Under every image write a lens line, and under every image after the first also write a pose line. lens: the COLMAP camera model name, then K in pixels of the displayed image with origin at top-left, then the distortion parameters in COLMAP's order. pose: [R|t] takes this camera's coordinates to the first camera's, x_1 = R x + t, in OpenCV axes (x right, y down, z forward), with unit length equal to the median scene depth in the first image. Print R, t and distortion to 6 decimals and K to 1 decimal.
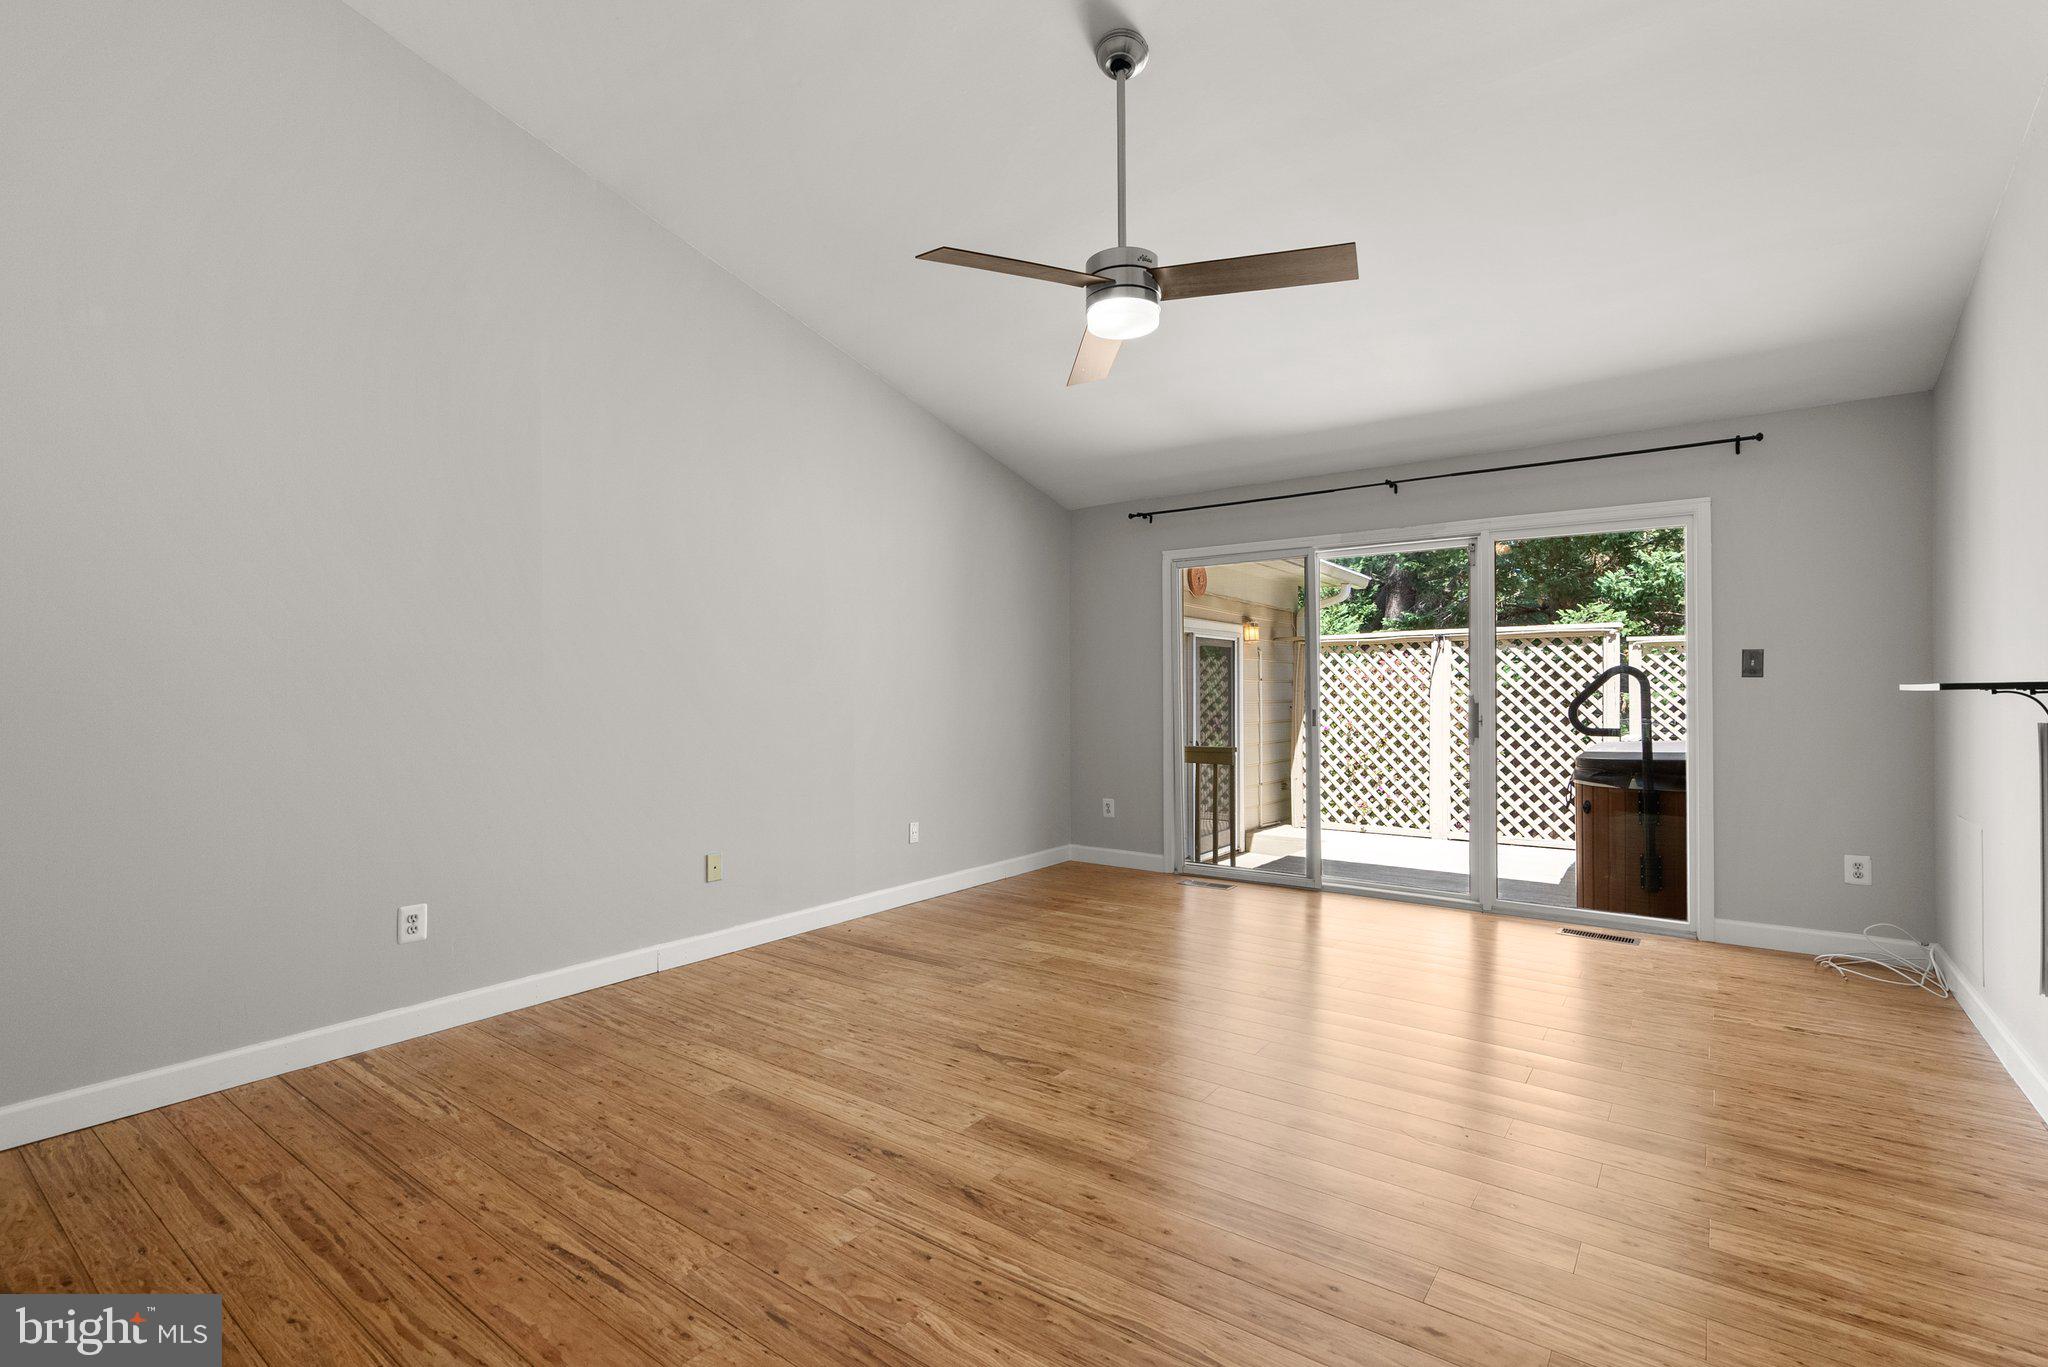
lens RADIAL K [[945.8, 0, 1023.9], [0, 945.8, 679.5], [0, 0, 1]] dist [-0.003717, 0.001043]
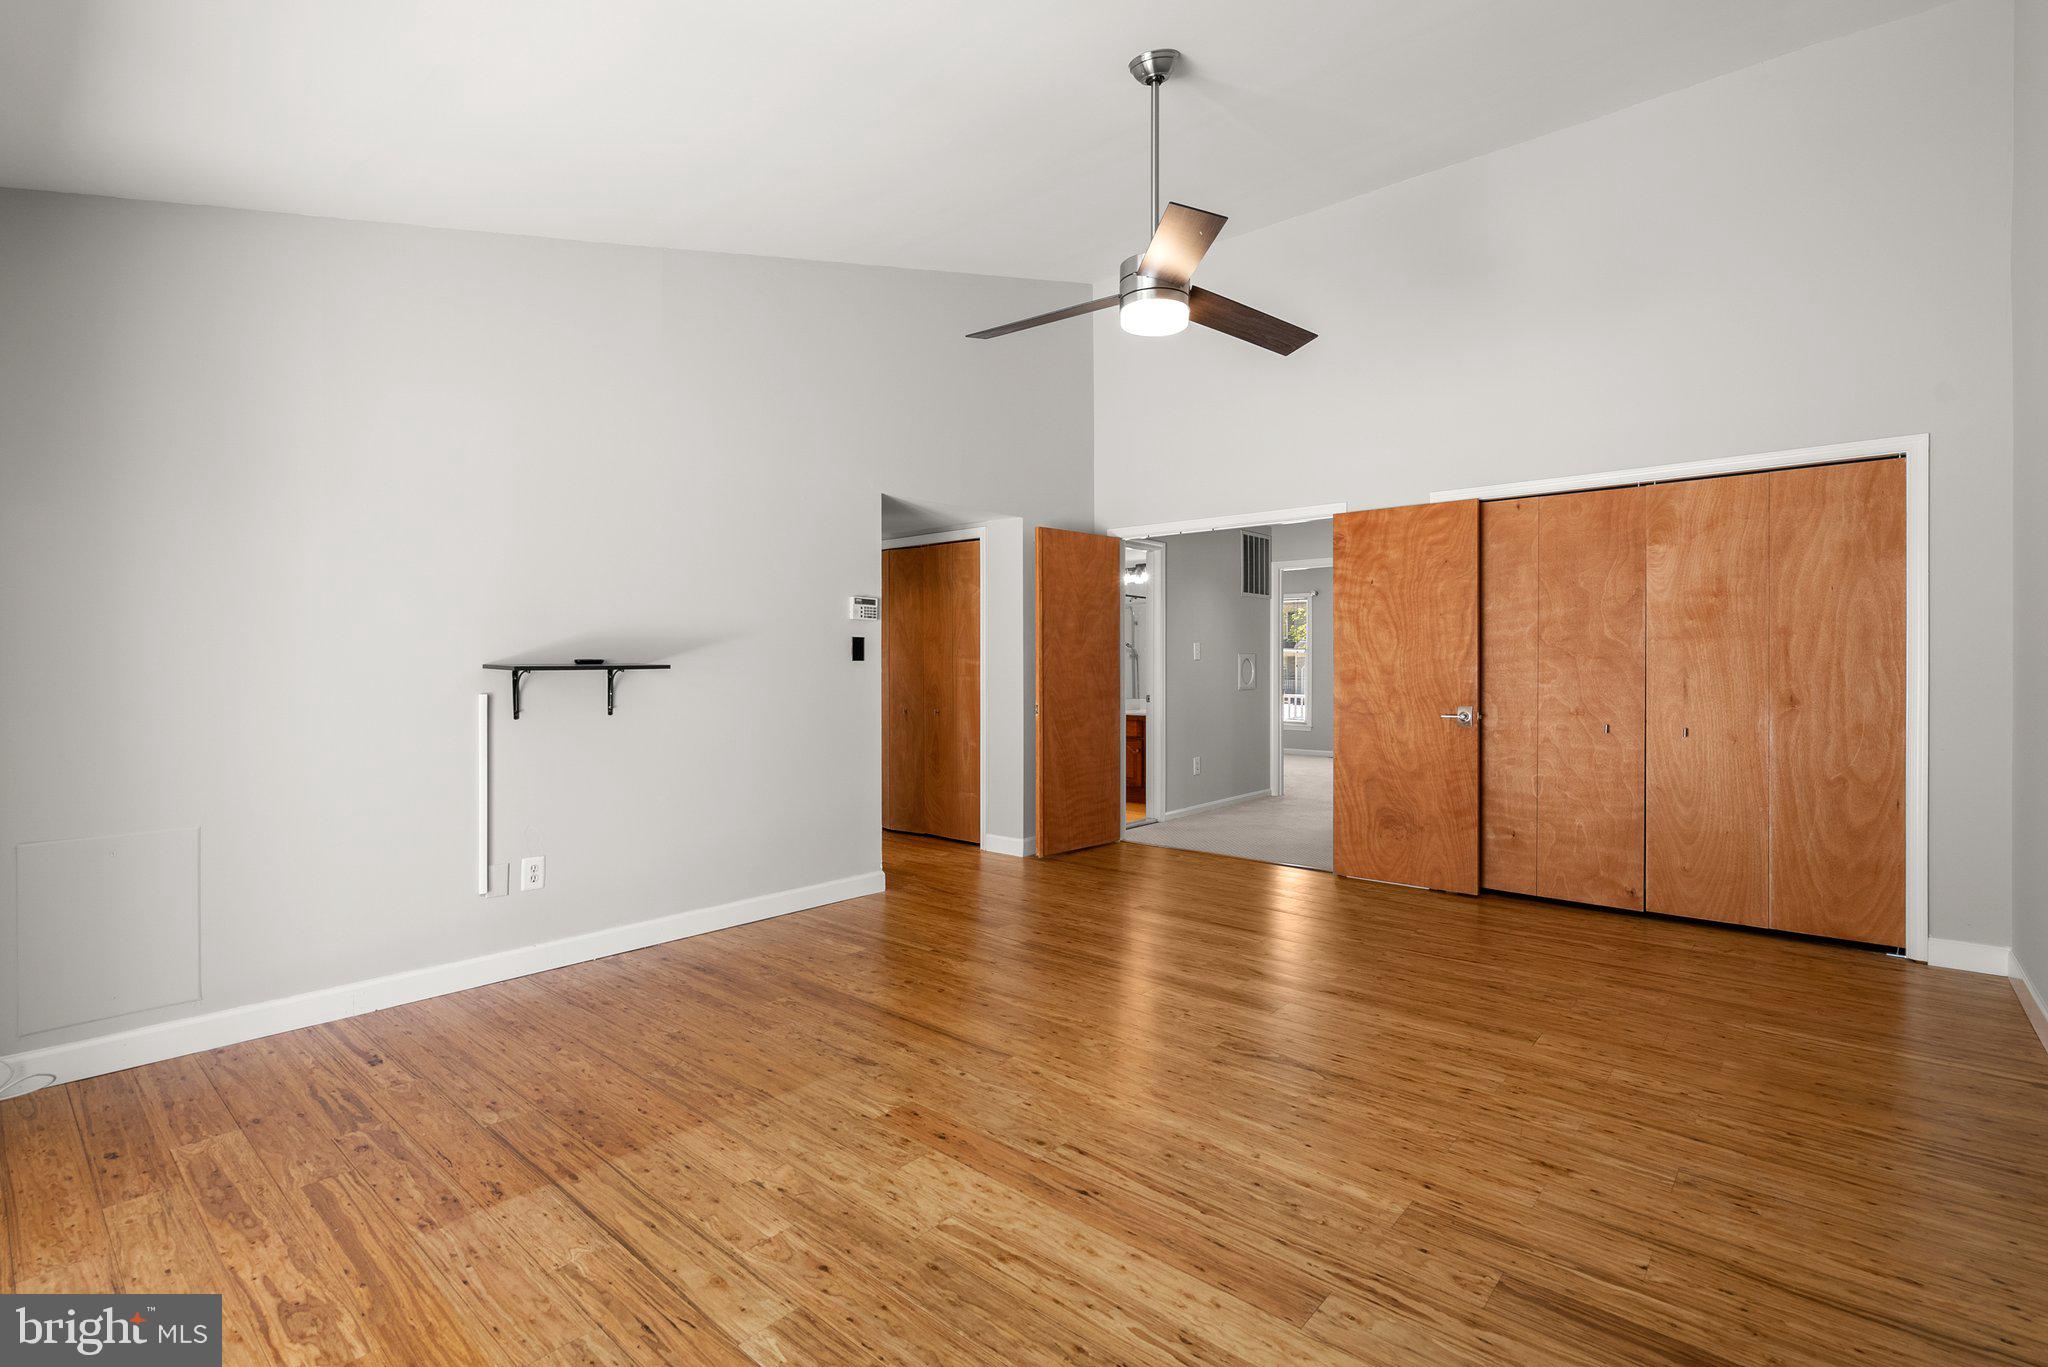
lens RADIAL K [[945.8, 0, 1025.3], [0, 945.8, 672.9], [0, 0, 1]] dist [-0.003717, 0.001043]
pose [[-0.997173, 0.005472, 0.074945, 0.114305], [0.005676, 0.999981, 0.002513, 0.009310], [-0.074930, 0.002931, -0.997184, 1.363701]]
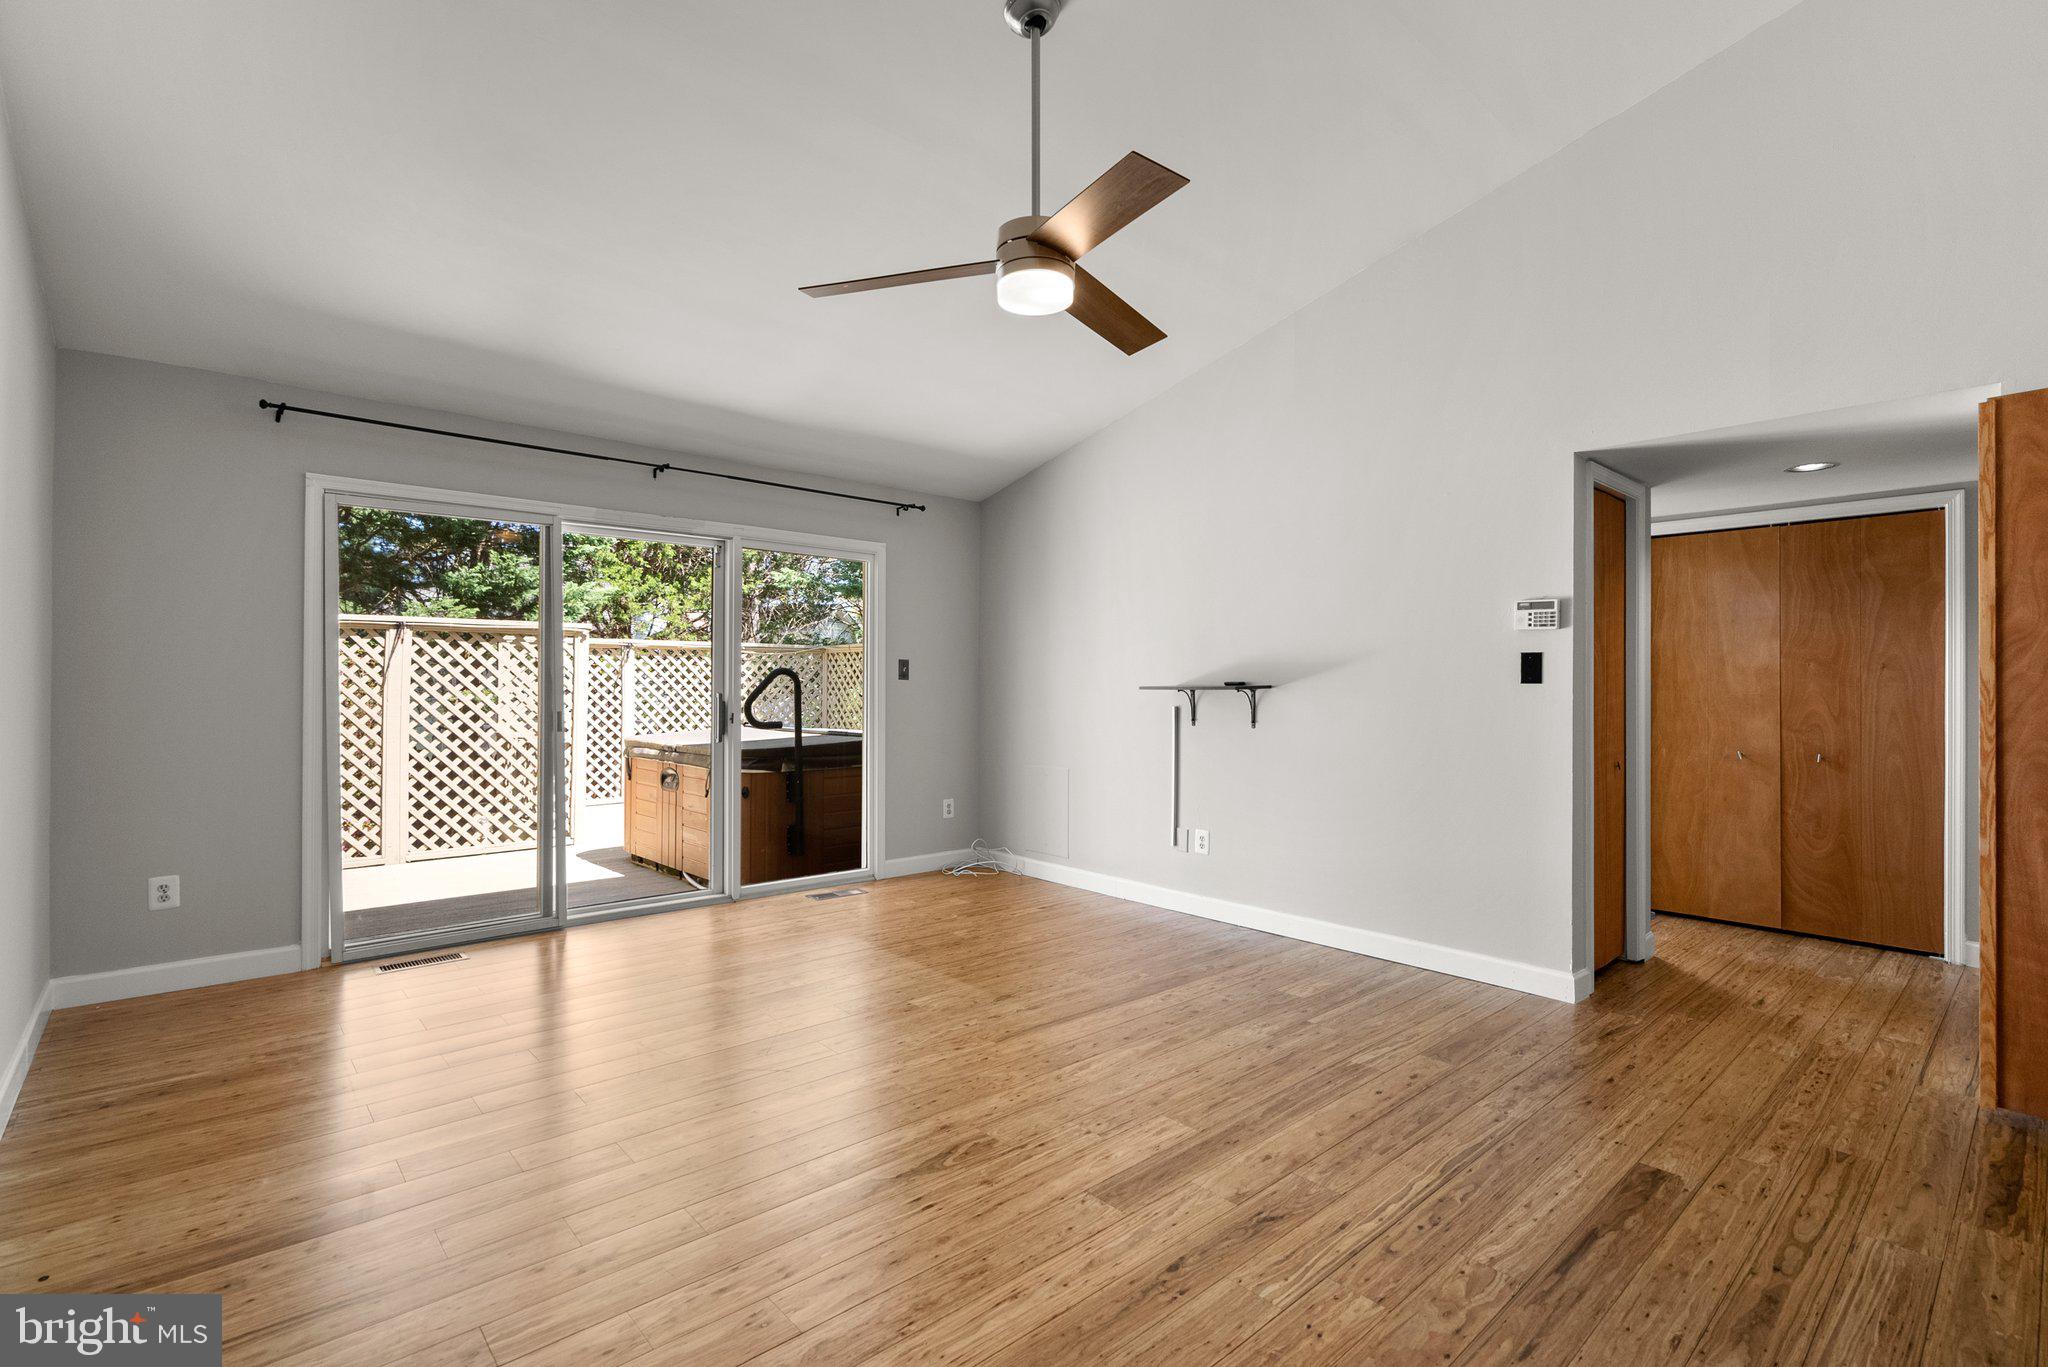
lens RADIAL K [[945.8, 0, 1022.6], [0, 945.8, 686.4], [0, 0, 1]] dist [-0.003717, 0.001043]
pose [[0.197787, 0.002106, 0.980243, -0.535693], [-0.013000, 0.999915, 0.000475, 0.004483], [-0.980159, -0.012837, 0.197798, 0.544067]]
